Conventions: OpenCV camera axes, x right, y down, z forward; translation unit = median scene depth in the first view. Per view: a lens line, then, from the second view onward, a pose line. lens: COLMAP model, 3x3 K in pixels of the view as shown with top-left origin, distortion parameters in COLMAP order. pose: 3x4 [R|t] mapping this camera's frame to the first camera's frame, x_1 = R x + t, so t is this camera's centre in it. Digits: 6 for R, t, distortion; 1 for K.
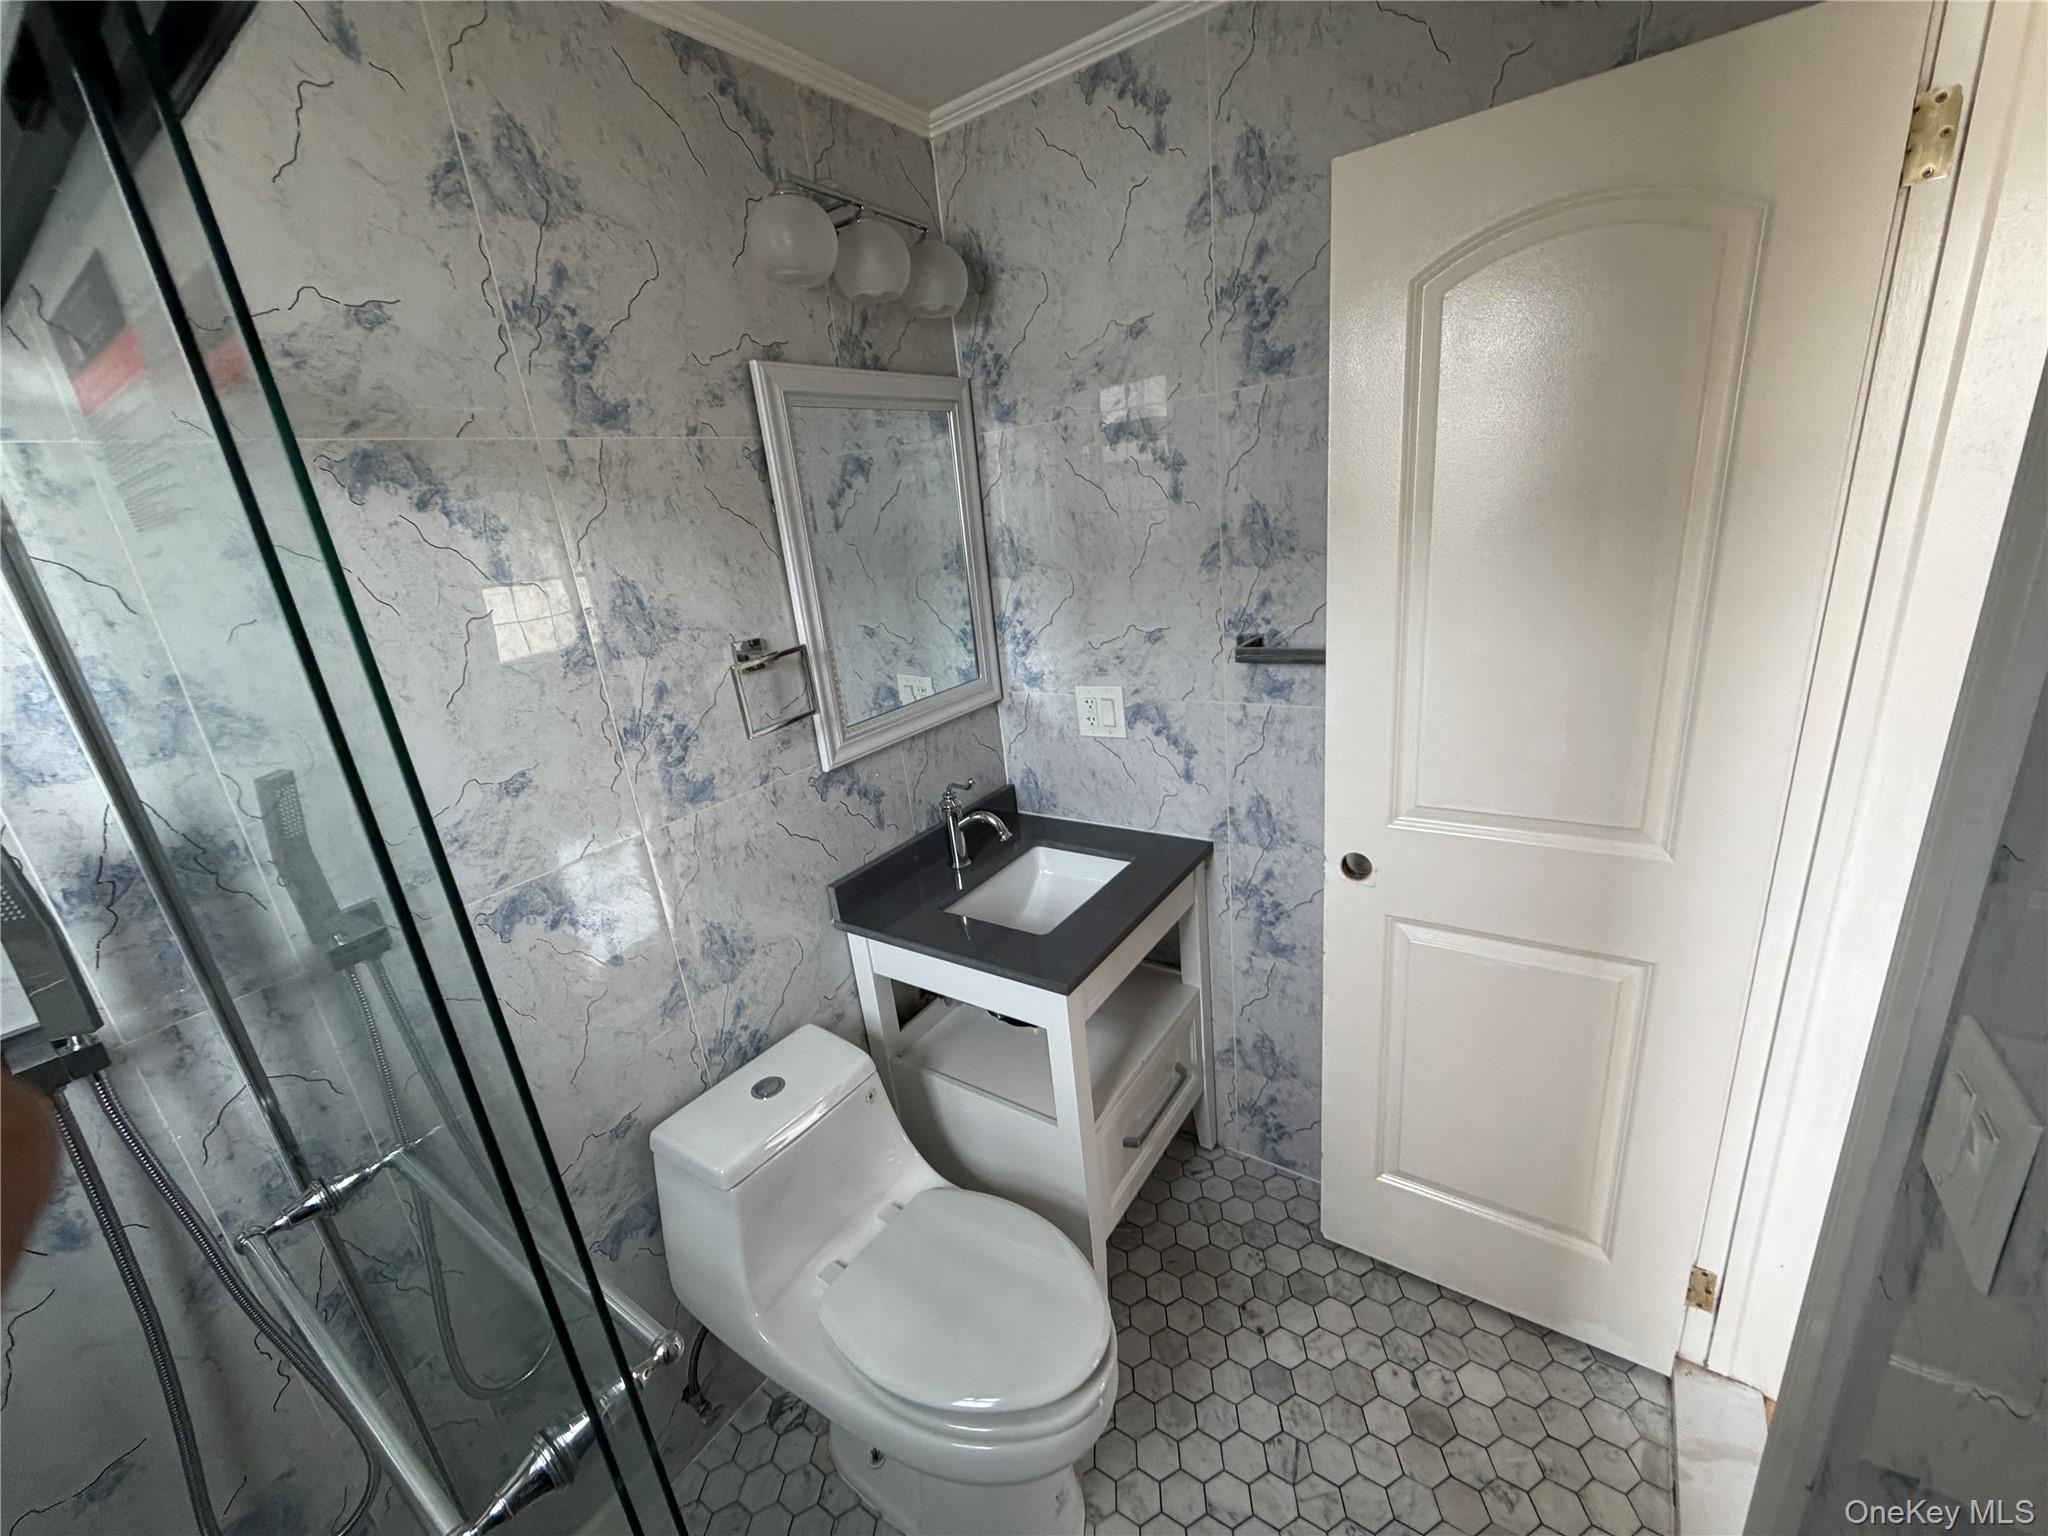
lens RADIAL K [[817.3, 0, 1020.5], [0, 817.3, 768.4], [0, 0, 1]] dist [-0.000034, 0.000228]
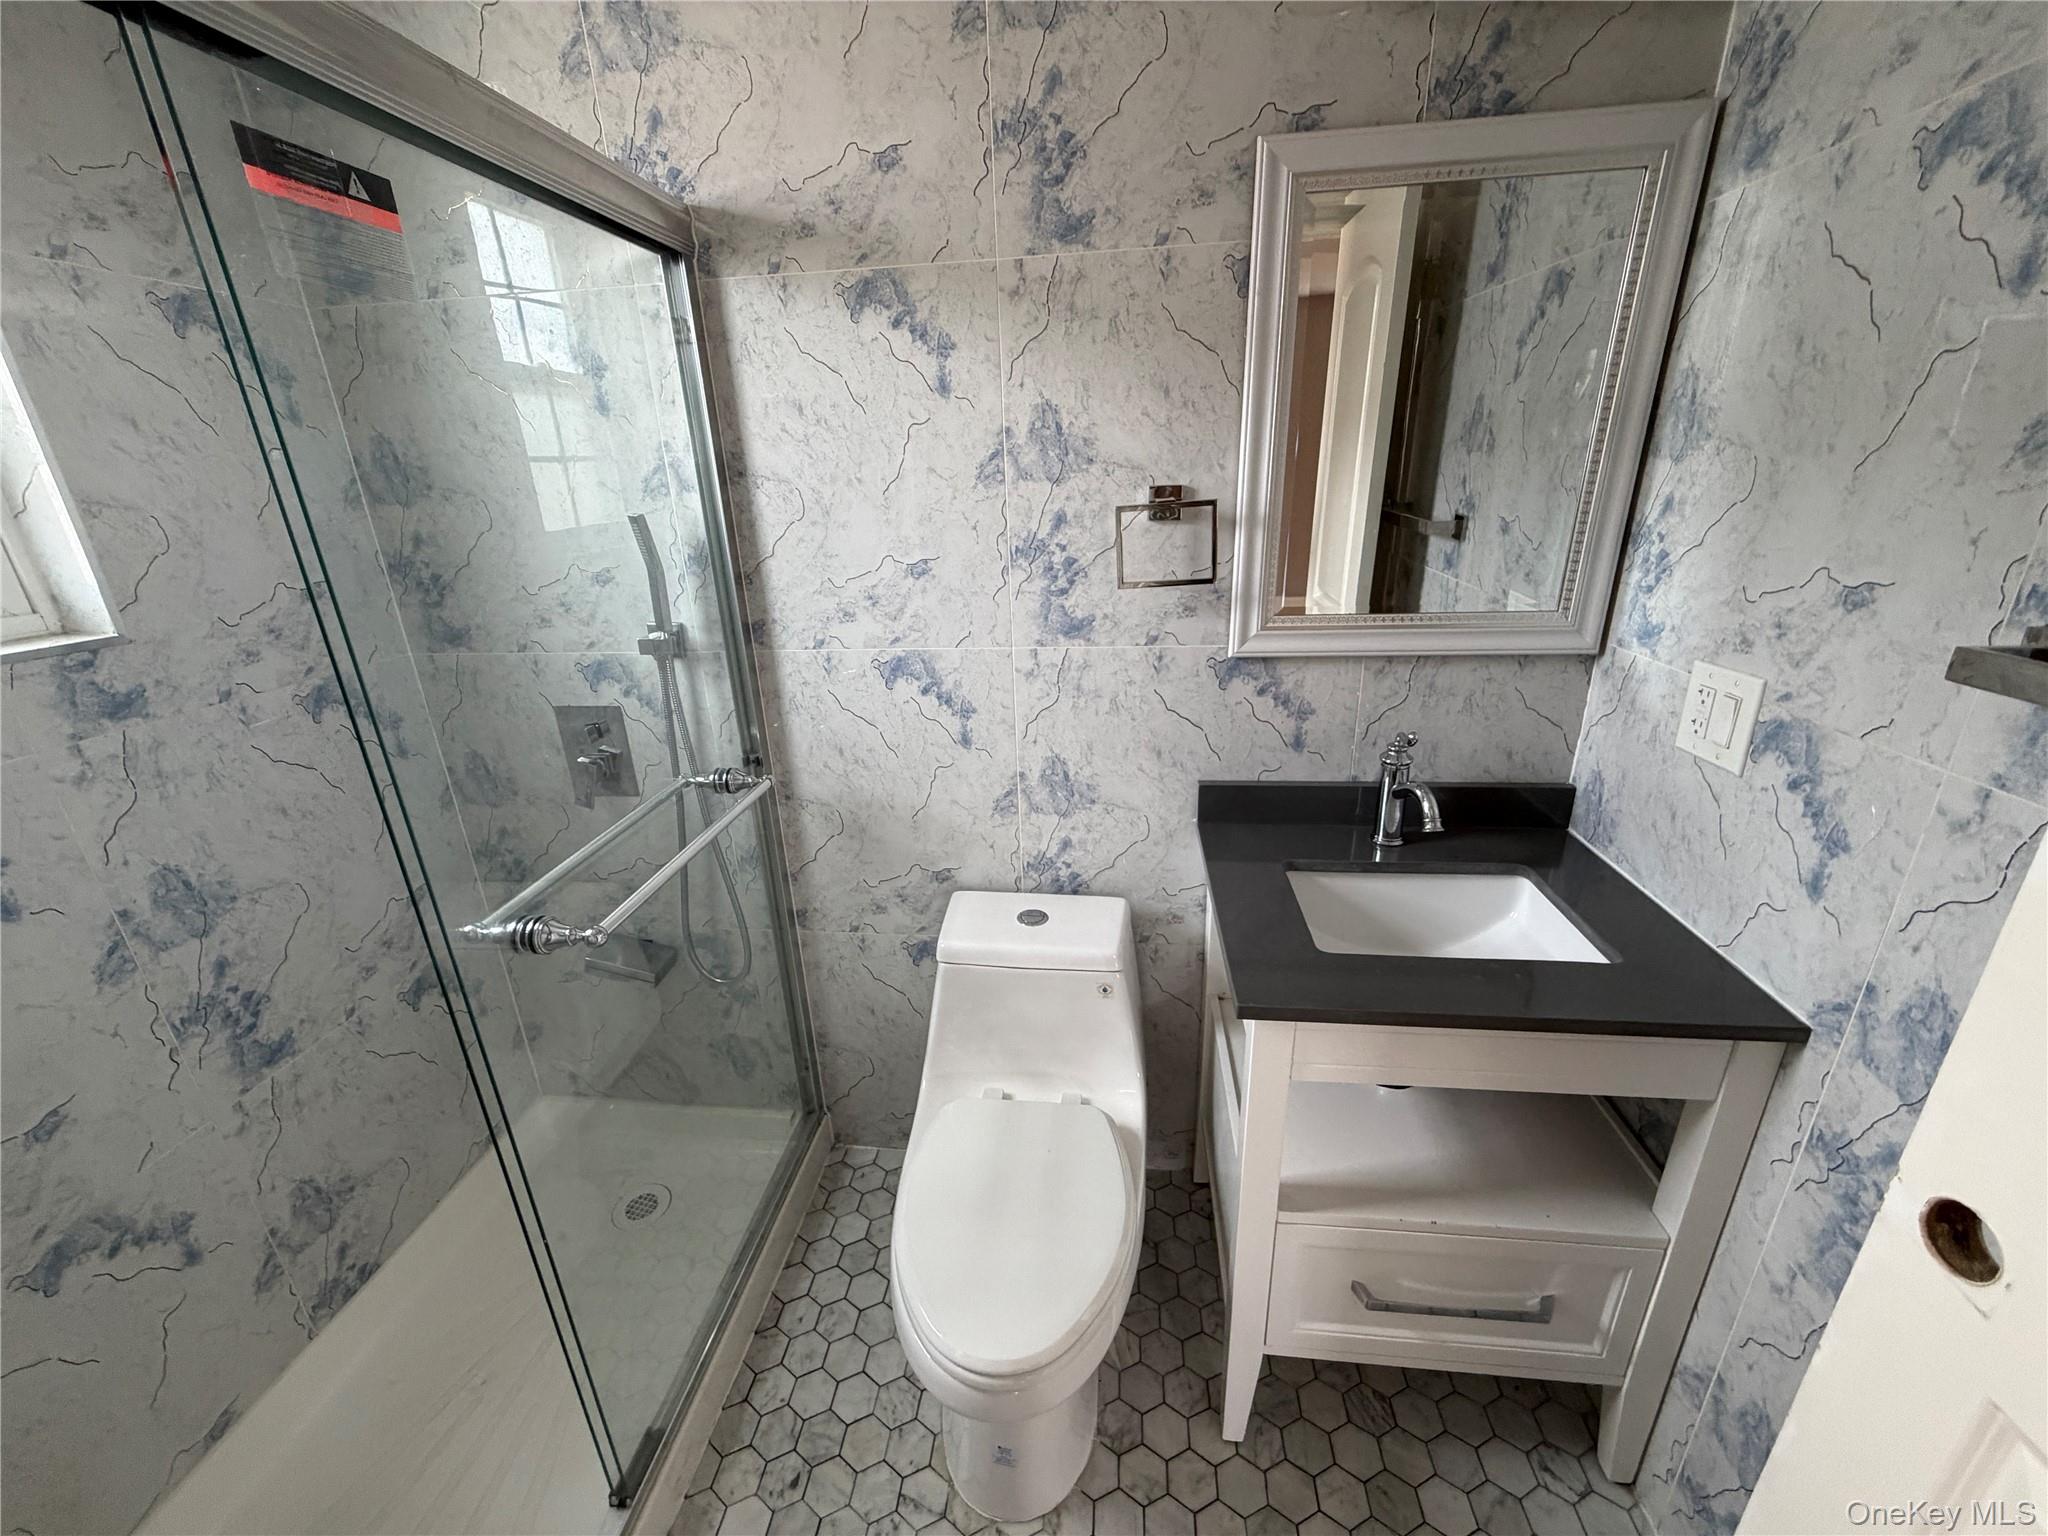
lens RADIAL K [[817.3, 0, 1021.3], [0, 817.3, 769.9], [0, 0, 1]] dist [-0.000034, 0.000228]
pose [[0.471695, 0.388830, -0.791401, 0.393440], [-0.285389, 0.916534, 0.280211, -0.066272], [0.834300, 0.093683, 0.543292, 0.353677]]
